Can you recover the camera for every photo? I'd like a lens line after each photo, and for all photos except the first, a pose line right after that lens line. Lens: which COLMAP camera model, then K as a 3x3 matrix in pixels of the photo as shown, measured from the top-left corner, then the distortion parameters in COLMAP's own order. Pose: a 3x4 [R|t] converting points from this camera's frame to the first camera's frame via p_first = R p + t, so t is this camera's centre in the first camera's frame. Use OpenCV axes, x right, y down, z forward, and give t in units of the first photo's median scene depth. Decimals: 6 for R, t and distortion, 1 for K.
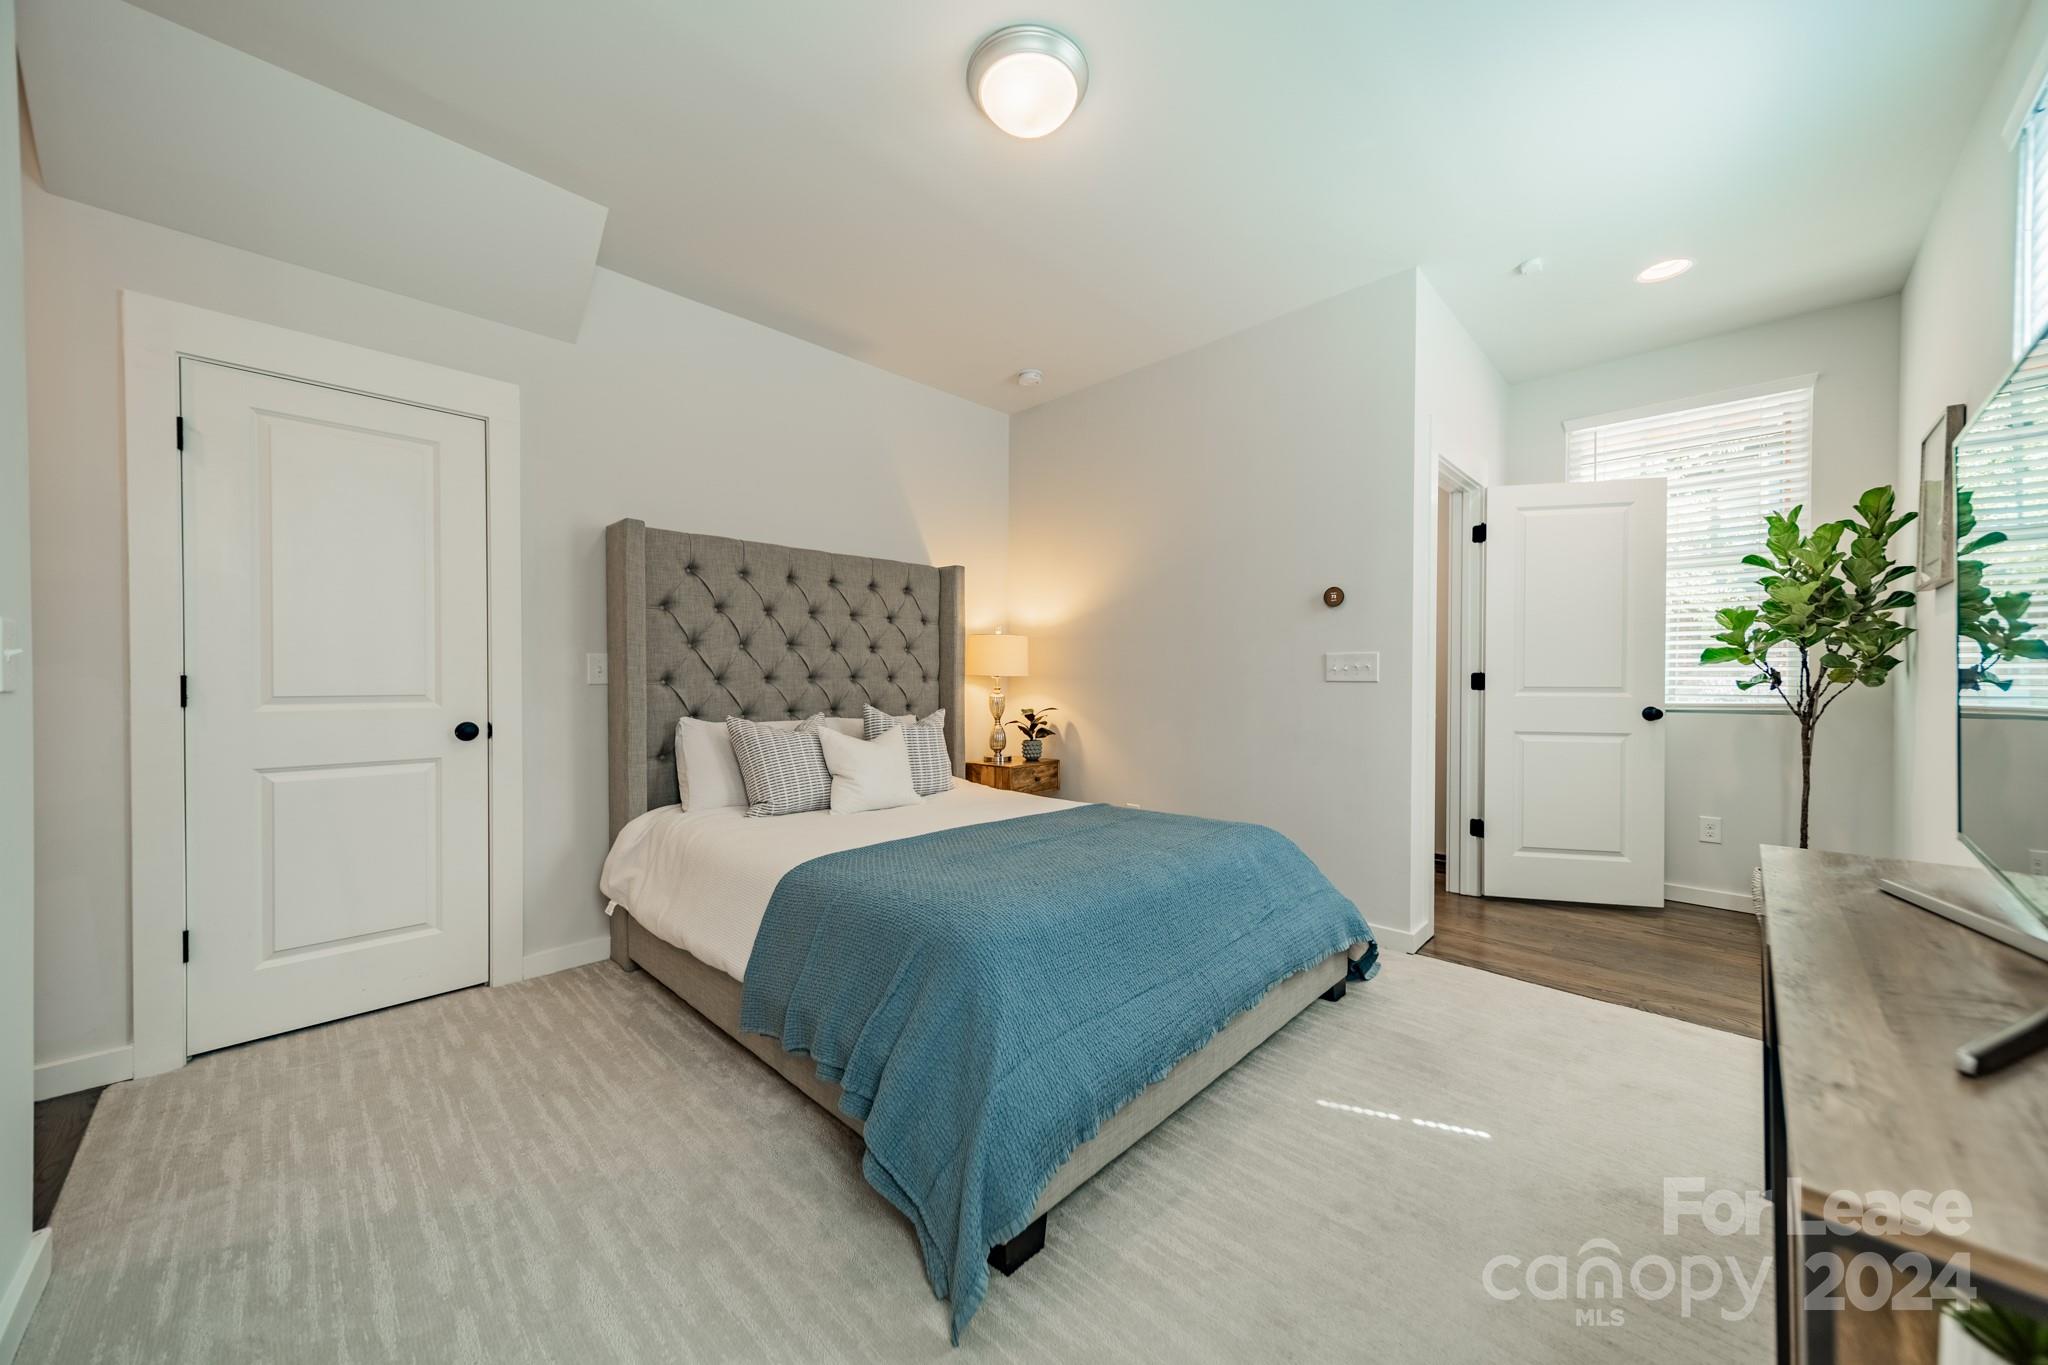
lens RADIAL K [[726.5, 0, 1015.6], [0, 726.5, 683.2], [0, 0, 1]] dist [0.008148, -0.000606]
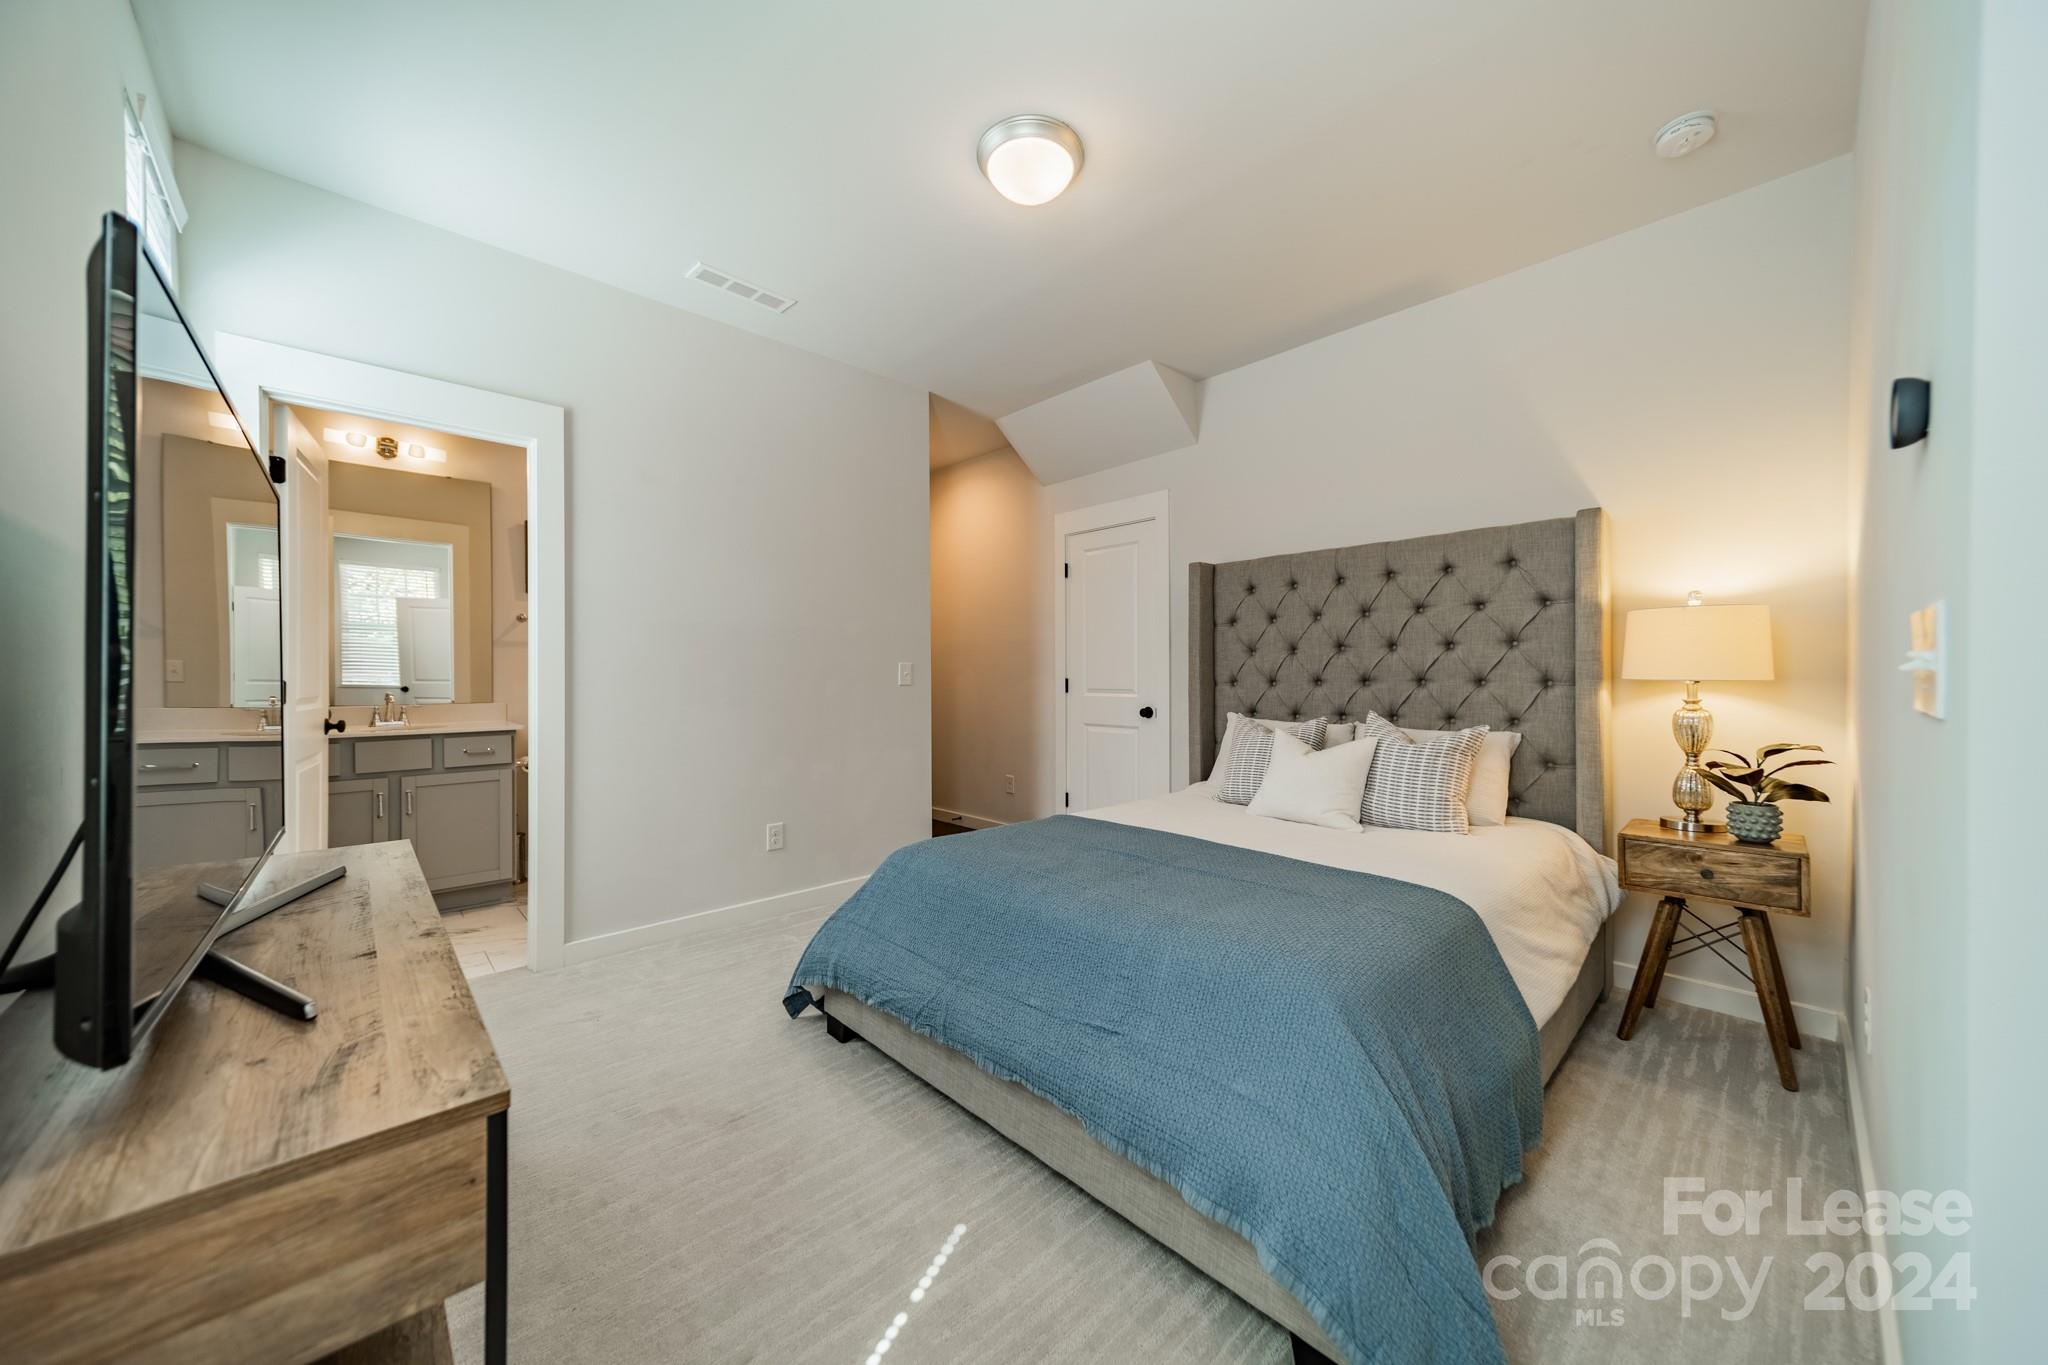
lens RADIAL K [[684.6, 0, 1019.2], [0, 684.6, 680.7], [0, 0, 1]] dist [-0.000565, -0.000017]
pose [[-0.014396, 0.007865, -0.999865, 0.606540], [-0.007474, 0.999940, 0.007973, -0.011355], [0.999868, 0.007588, -0.014336, 0.562709]]
